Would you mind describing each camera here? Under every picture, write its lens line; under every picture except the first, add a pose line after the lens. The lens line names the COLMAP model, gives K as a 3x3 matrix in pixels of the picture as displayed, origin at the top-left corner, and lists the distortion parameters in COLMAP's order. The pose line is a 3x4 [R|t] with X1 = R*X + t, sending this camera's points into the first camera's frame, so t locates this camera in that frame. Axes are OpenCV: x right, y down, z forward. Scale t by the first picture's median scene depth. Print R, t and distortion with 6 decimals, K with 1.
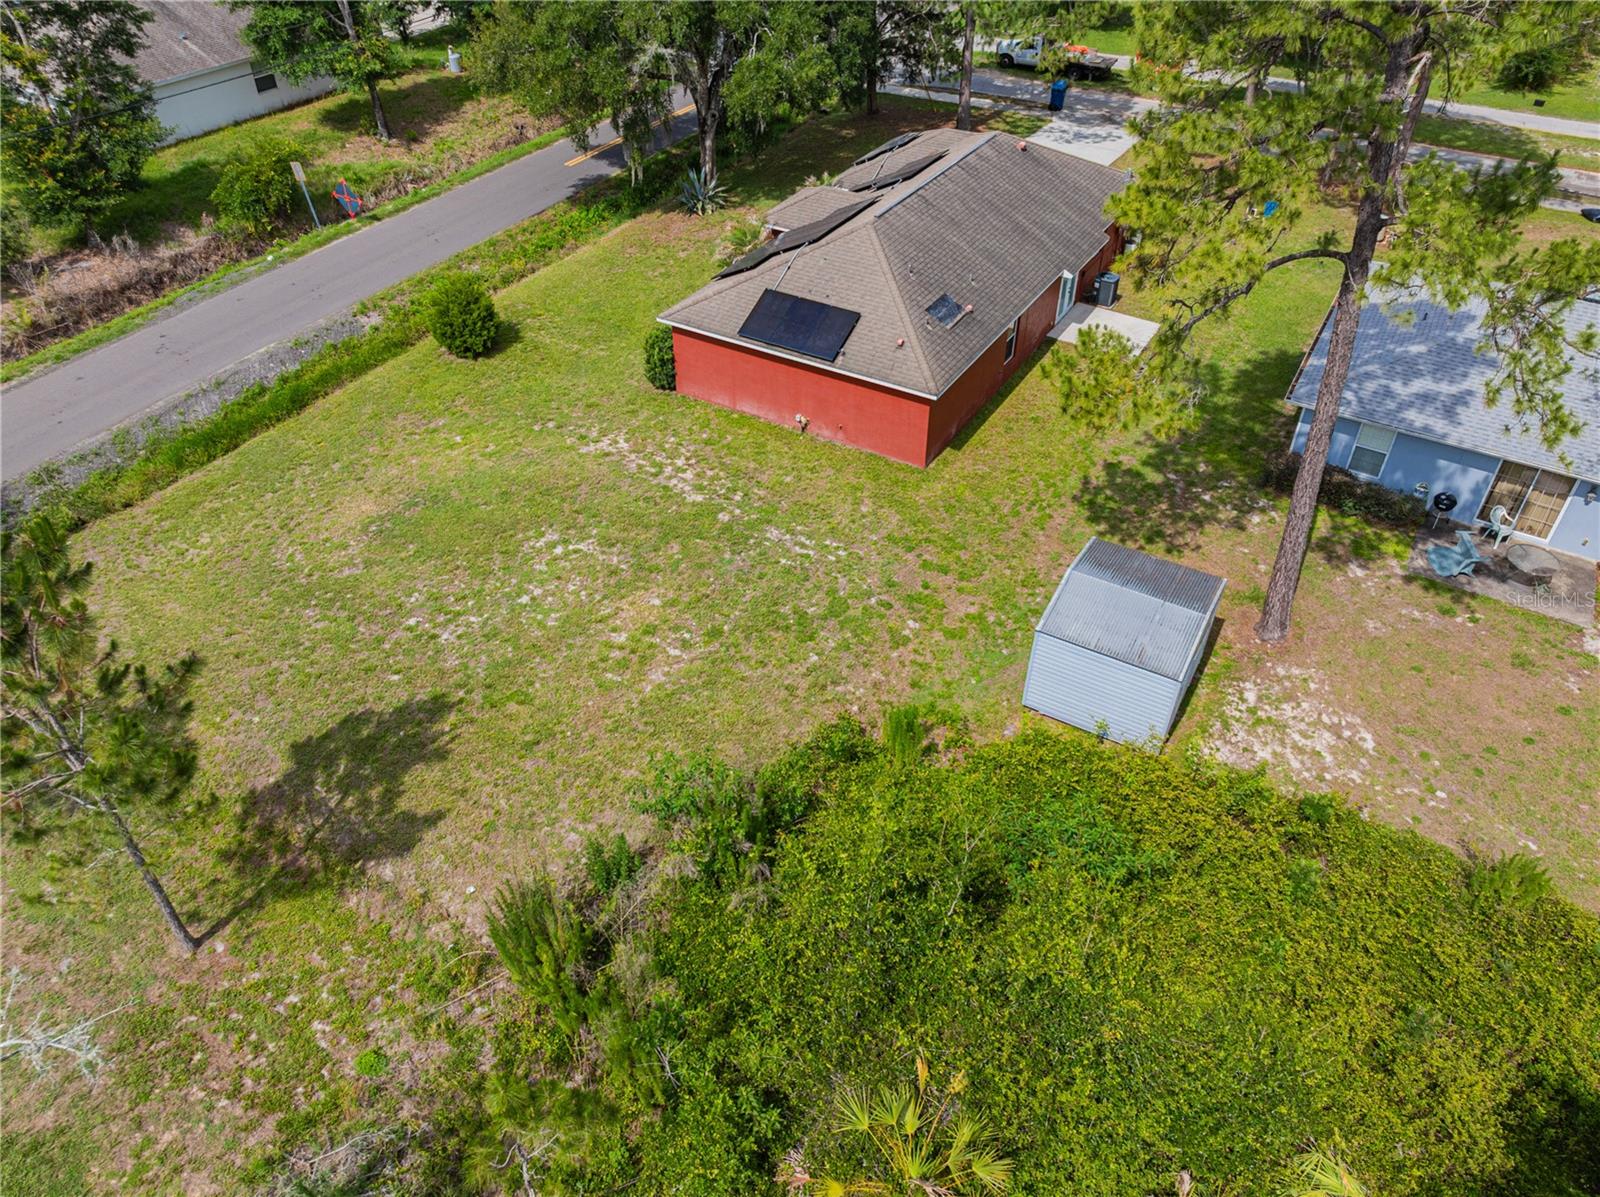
lens RADIAL K [[1122.4, 0, 790.8], [0, 1122.4, 591.3], [0, 0, 1]] dist [-0.032680, -0.005833]
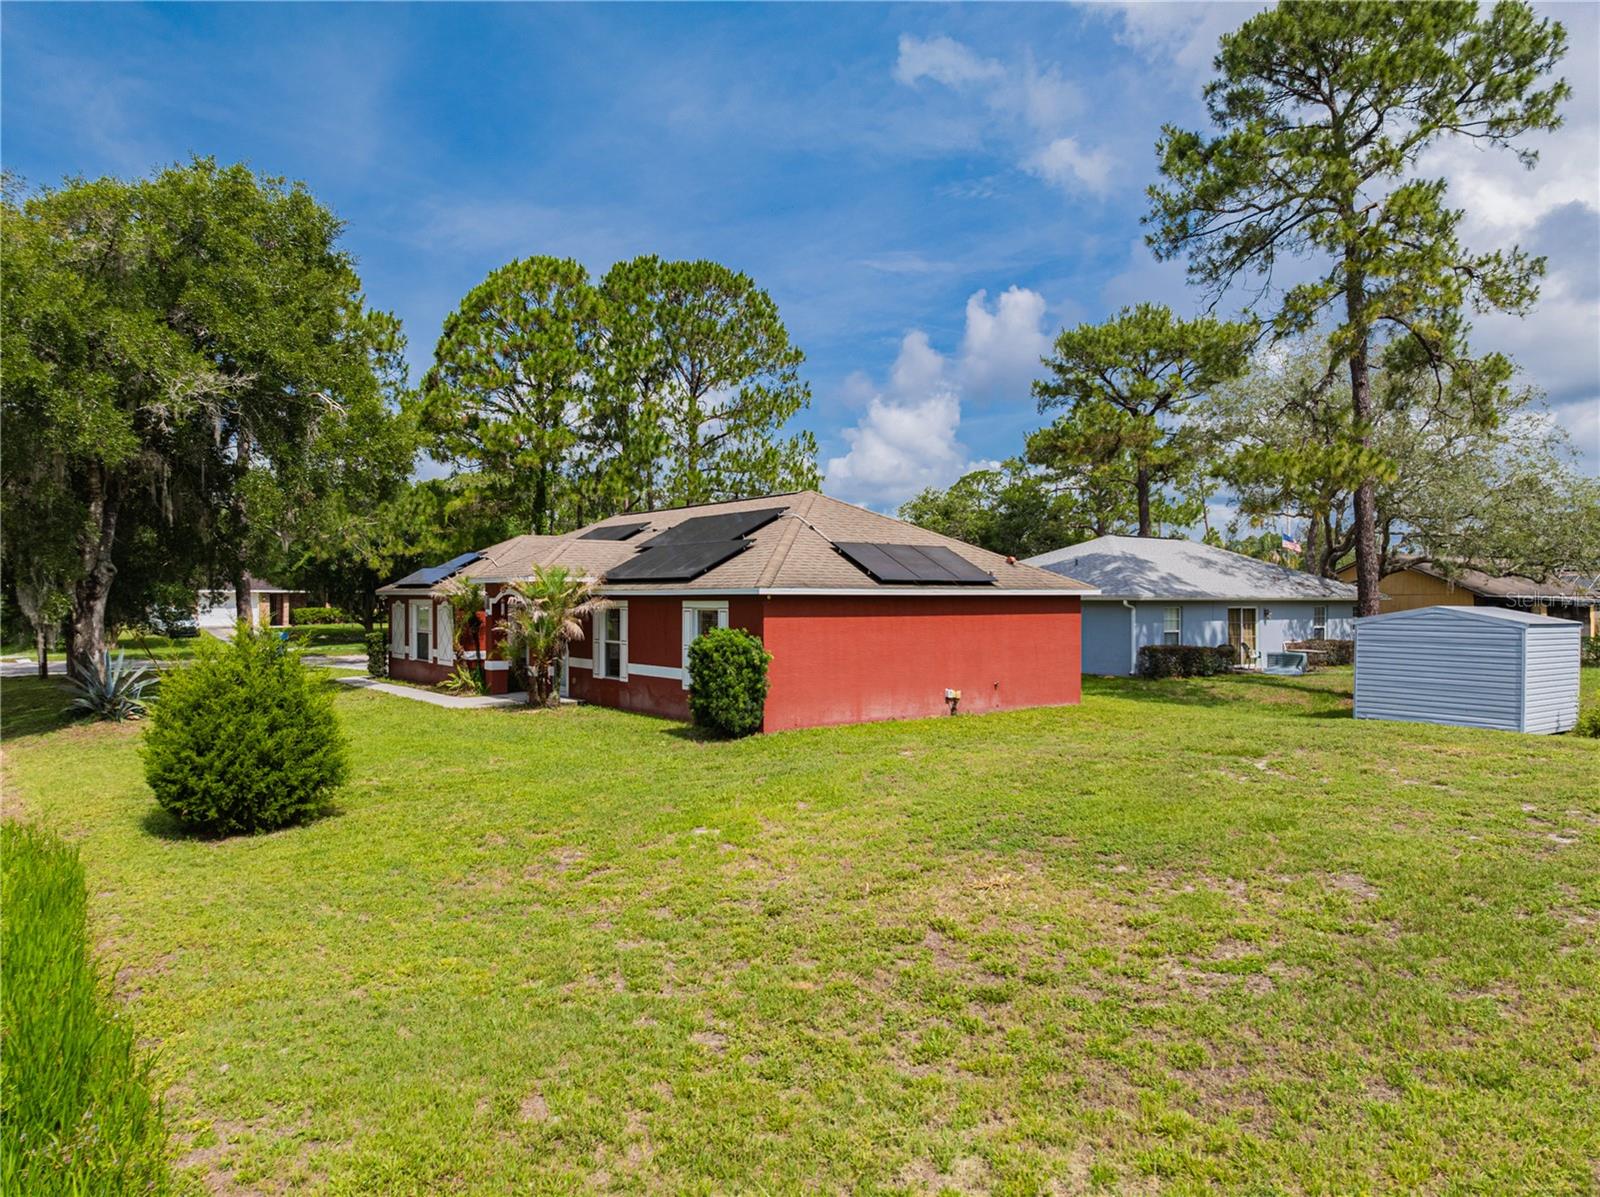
lens RADIAL K [[1122.4, 0, 790.8], [0, 1122.4, 591.3], [0, 0, 1]] dist [-0.032680, -0.005833]
pose [[0.391799, 0.007202, 0.920023, -0.717794], [0.585136, 0.769729, -0.255211, -0.092391], [-0.710006, 0.638330, 0.297365, 0.897426]]
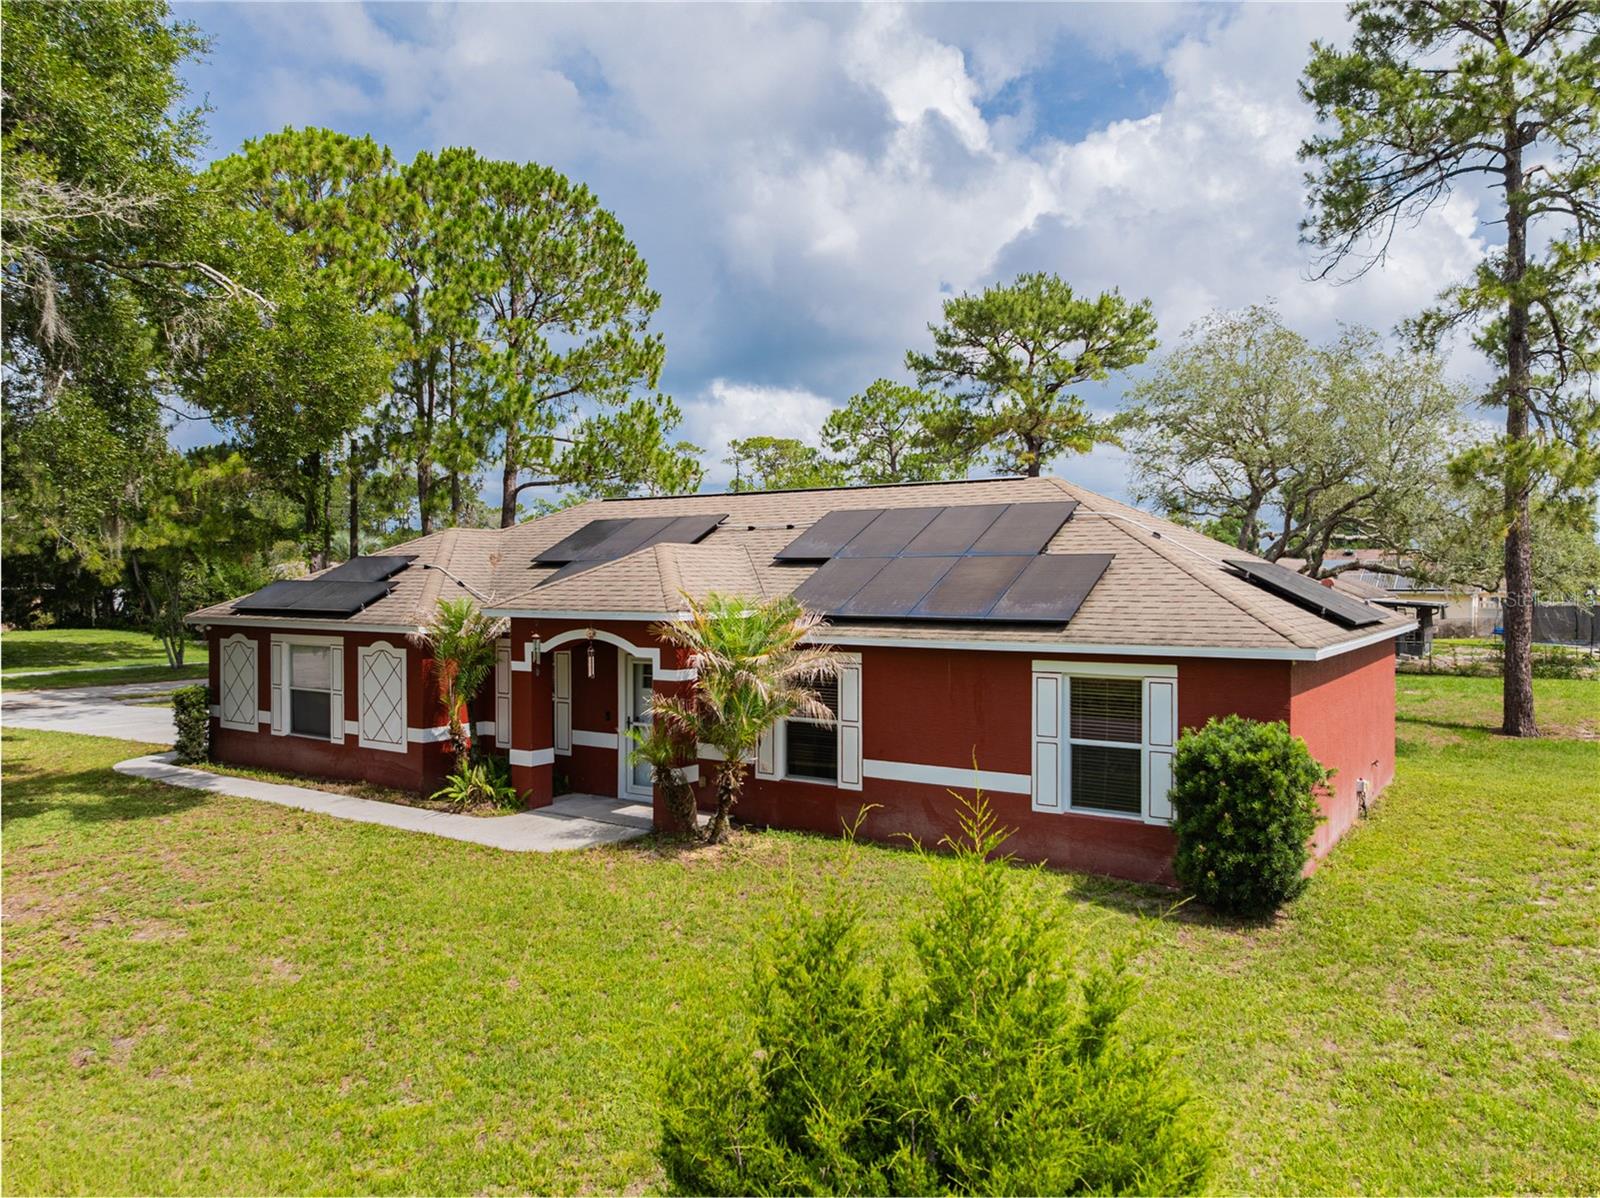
lens RADIAL K [[1152.2, 0, 810.4], [0, 1152.2, 568.0], [0, 0, 1]] dist [-0.030124, -0.009086]
pose [[0.048880, 0.013981, 0.998707, -0.511573], [0.635067, 0.771321, -0.041880, -0.381239], [-0.770909, 0.636293, 0.028823, 1.202616]]
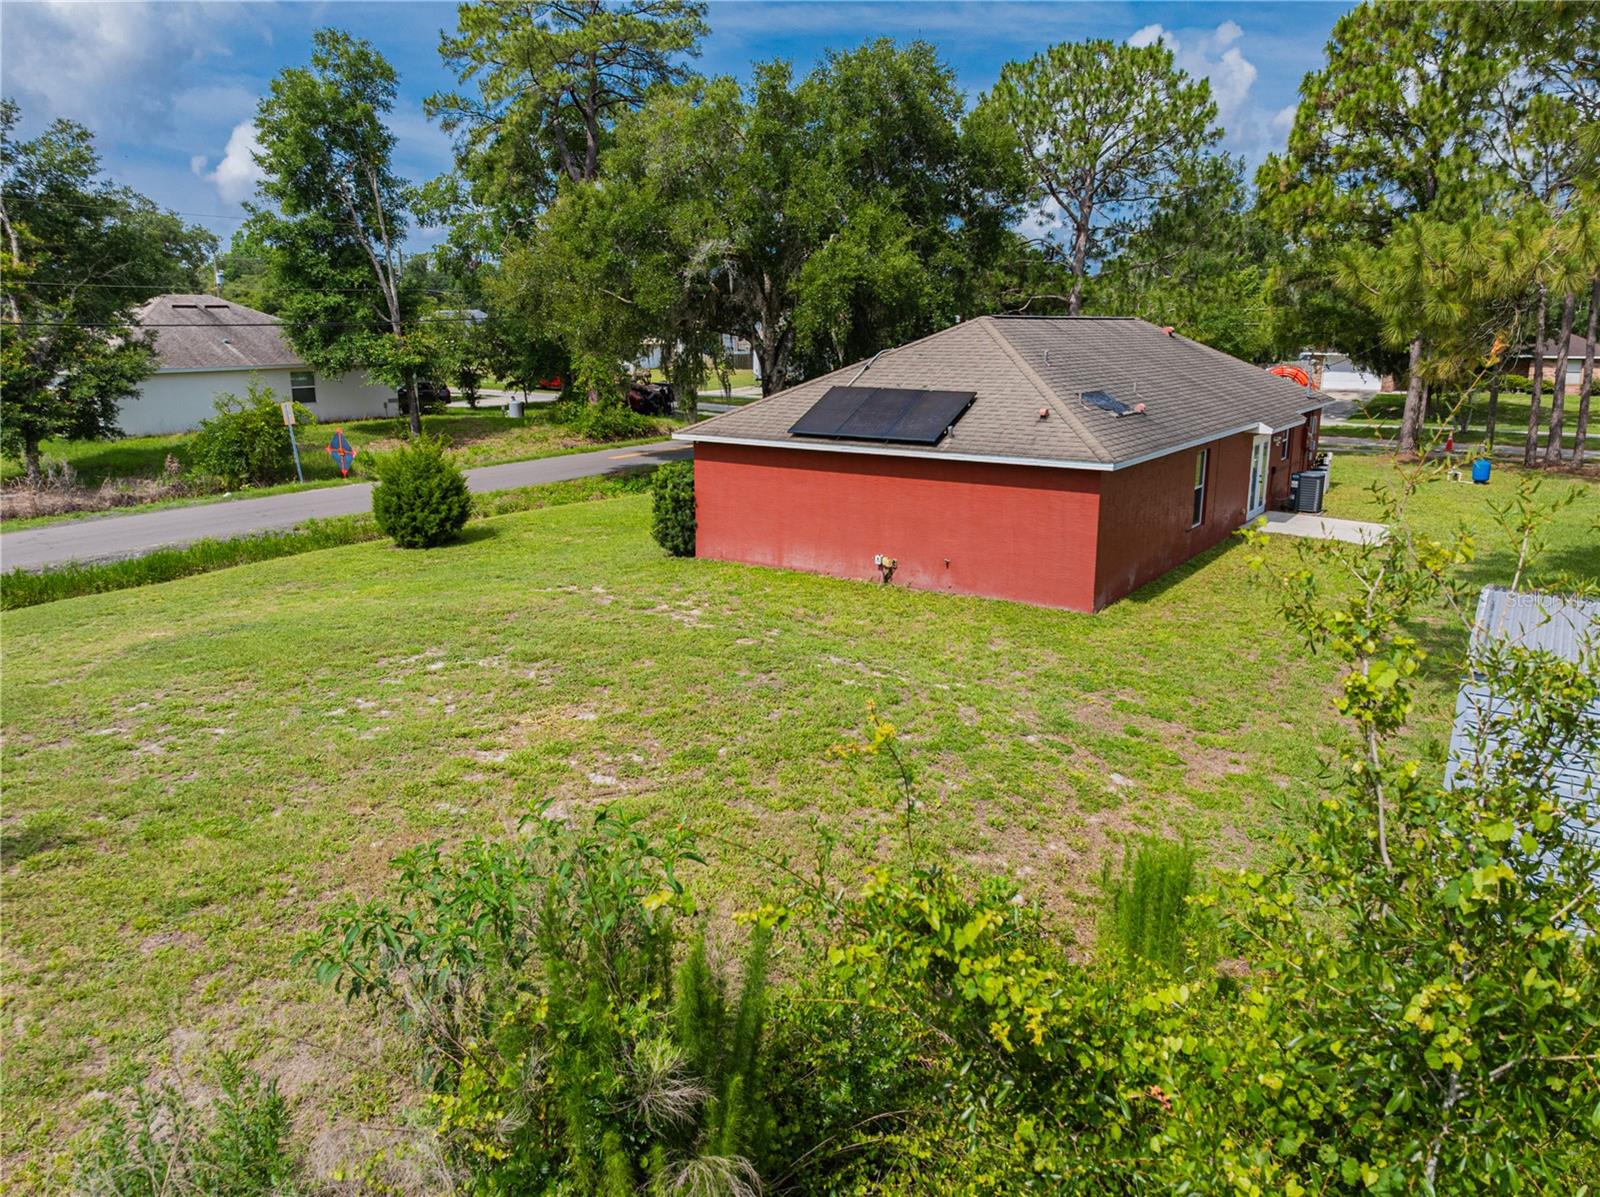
lens RADIAL K [[1122.4, 0, 790.8], [0, 1122.4, 591.3], [0, 0, 1]] dist [-0.032680, -0.005833]
pose [[0.997479, 0.016532, -0.069010, 0.001198], [-0.045263, 0.897192, -0.439314, 0.152696], [0.054653, 0.441330, 0.895679, 0.478383]]
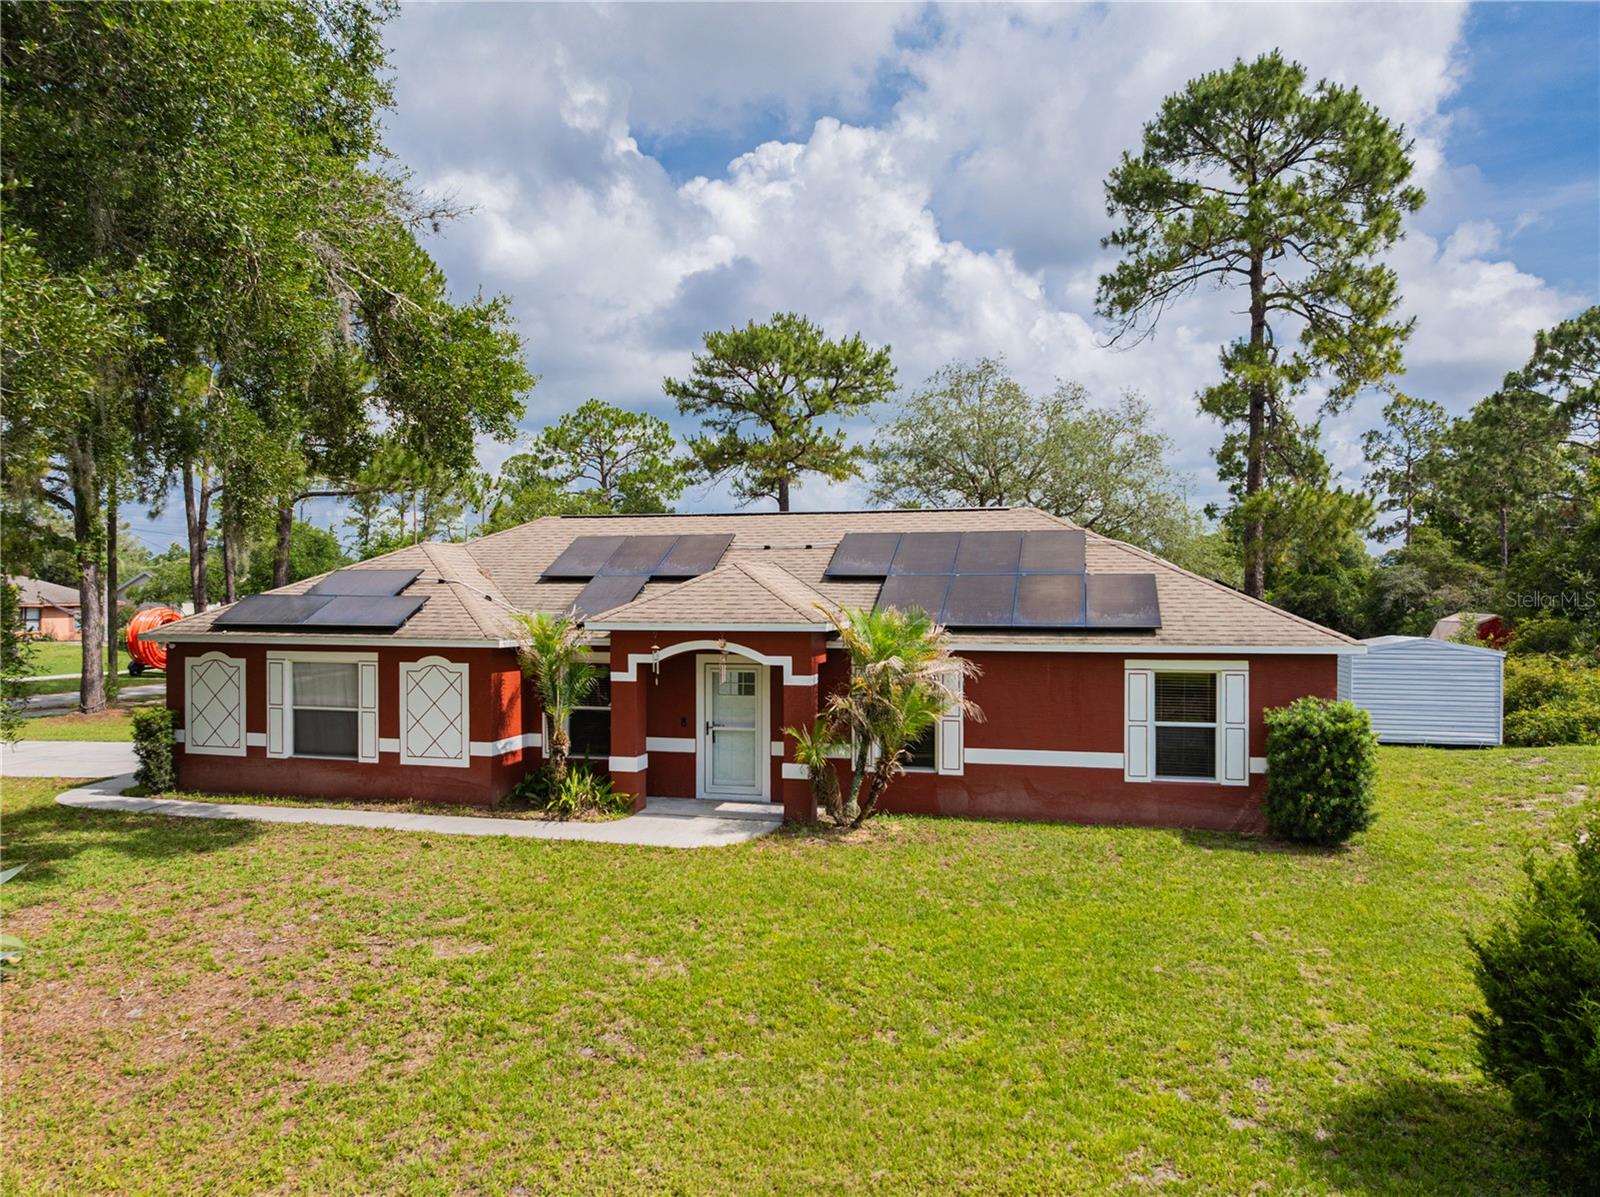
lens RADIAL K [[1122.4, 0, 790.8], [0, 1122.4, 591.3], [0, 0, 1]] dist [-0.032680, -0.005833]
pose [[-0.284880, 0.007100, 0.958537, -0.529716], [0.609434, 0.773192, 0.175398, -0.533673], [-0.739887, 0.634133, -0.224594, 1.388784]]
